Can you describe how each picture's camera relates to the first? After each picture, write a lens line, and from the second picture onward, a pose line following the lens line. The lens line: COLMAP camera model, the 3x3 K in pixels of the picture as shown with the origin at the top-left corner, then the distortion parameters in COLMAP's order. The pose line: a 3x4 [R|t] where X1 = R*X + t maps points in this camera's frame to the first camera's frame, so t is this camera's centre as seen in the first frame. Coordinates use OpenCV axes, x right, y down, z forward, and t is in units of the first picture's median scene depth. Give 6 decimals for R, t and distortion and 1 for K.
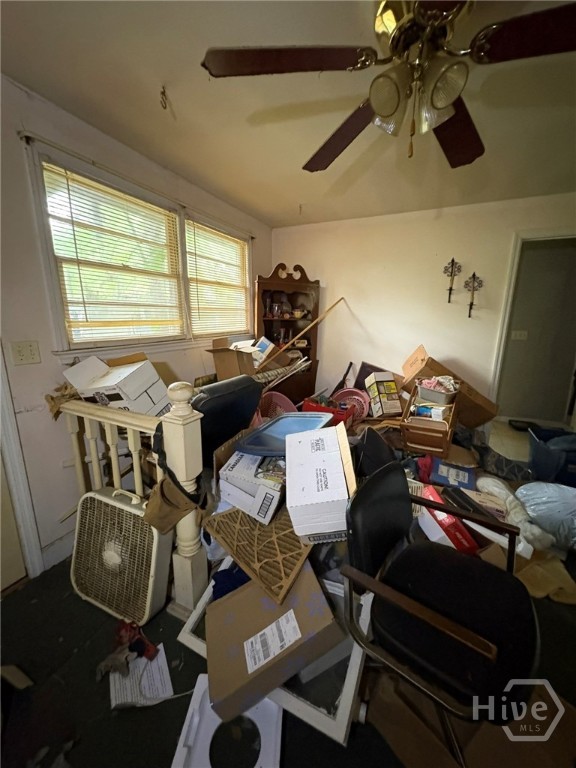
lens RADIAL K [[306.5, 0, 287.9], [0, 306.5, 383.7], [0, 0, 1]] dist [-0.000176, 0.000396]
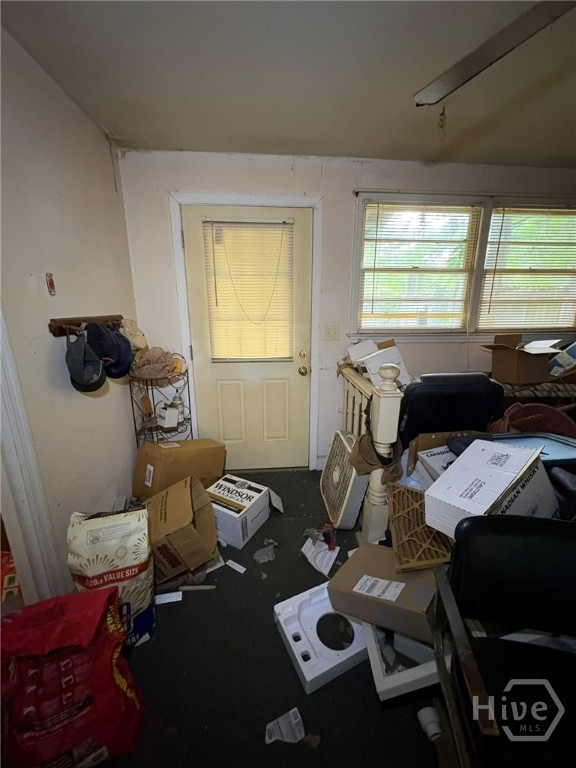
lens RADIAL K [[306.5, 0, 288.7], [0, 306.5, 383.3], [0, 0, 1]] dist [-0.000176, 0.000396]
pose [[0.482335, 0.204245, -0.851843, 0.275891], [-0.187003, 0.974030, 0.127656, -0.004768], [0.855794, 0.097724, 0.508003, 0.014891]]
